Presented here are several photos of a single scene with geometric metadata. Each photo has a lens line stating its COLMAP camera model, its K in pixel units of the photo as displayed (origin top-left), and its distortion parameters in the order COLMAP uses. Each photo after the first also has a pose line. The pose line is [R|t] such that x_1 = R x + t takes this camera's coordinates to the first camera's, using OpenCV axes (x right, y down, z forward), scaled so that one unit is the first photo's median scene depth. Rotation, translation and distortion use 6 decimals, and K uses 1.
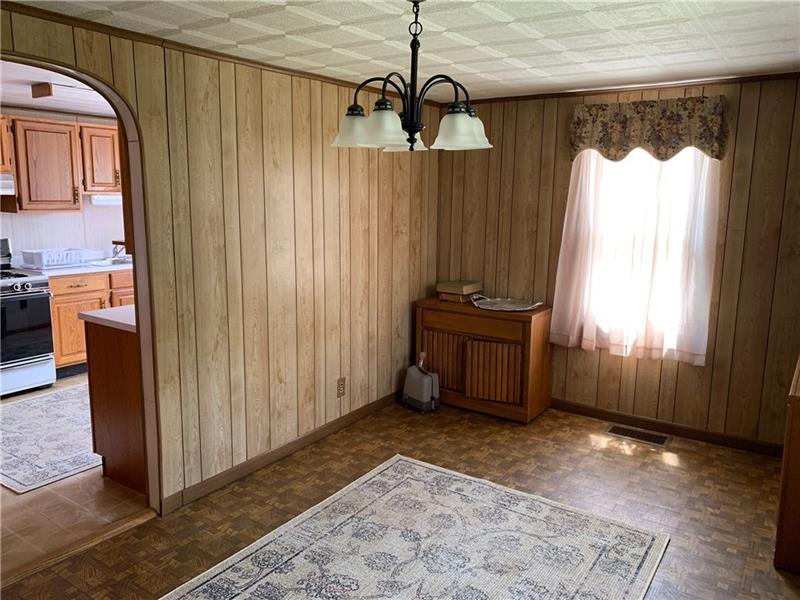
lens RADIAL K [[620.3, 0, 399.1], [0, 620.3, 298.0], [0, 0, 1]] dist [0.050431, -0.020293]
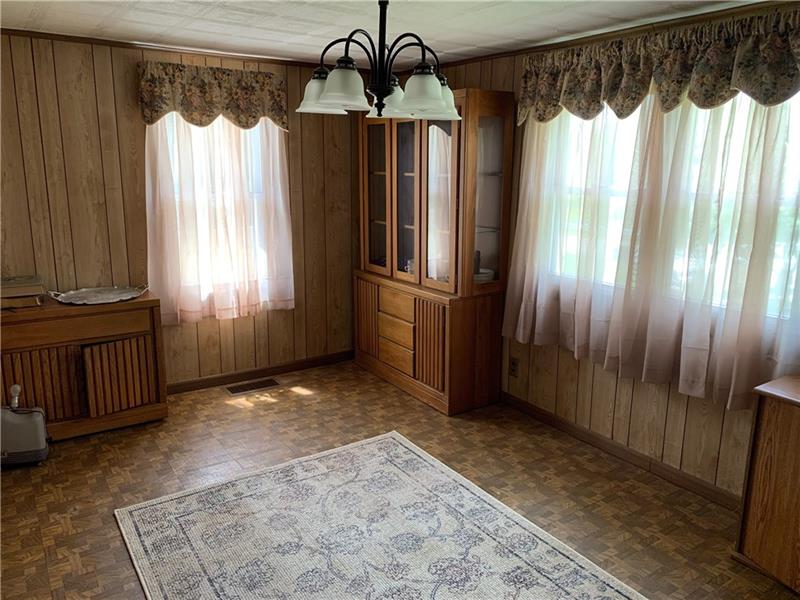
lens RADIAL K [[620.3, 0, 397.5], [0, 620.3, 298.2], [0, 0, 1]] dist [0.050431, -0.020293]
pose [[0.376936, -0.205999, 0.903042, -0.453745], [0.153398, 0.975375, 0.158470, -0.059802], [-0.913449, 0.078792, 0.399253, 0.325549]]
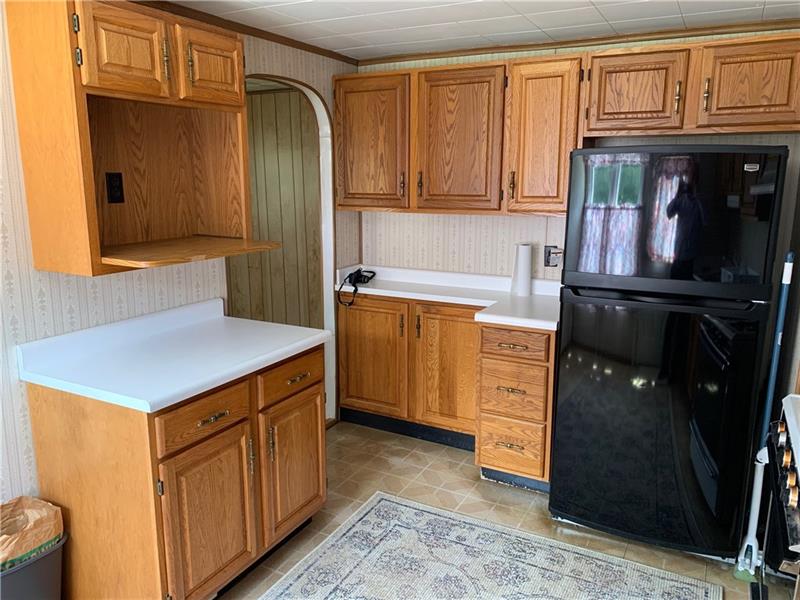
lens RADIAL K [[620.3, 0, 395.9], [0, 620.3, 299.8], [0, 0, 1]] dist [0.050431, -0.020293]
pose [[0.993627, -0.027960, 0.109196, -0.054845], [0.024788, 0.999233, 0.030302, -0.026328], [-0.109959, -0.027402, 0.993558, 0.159344]]
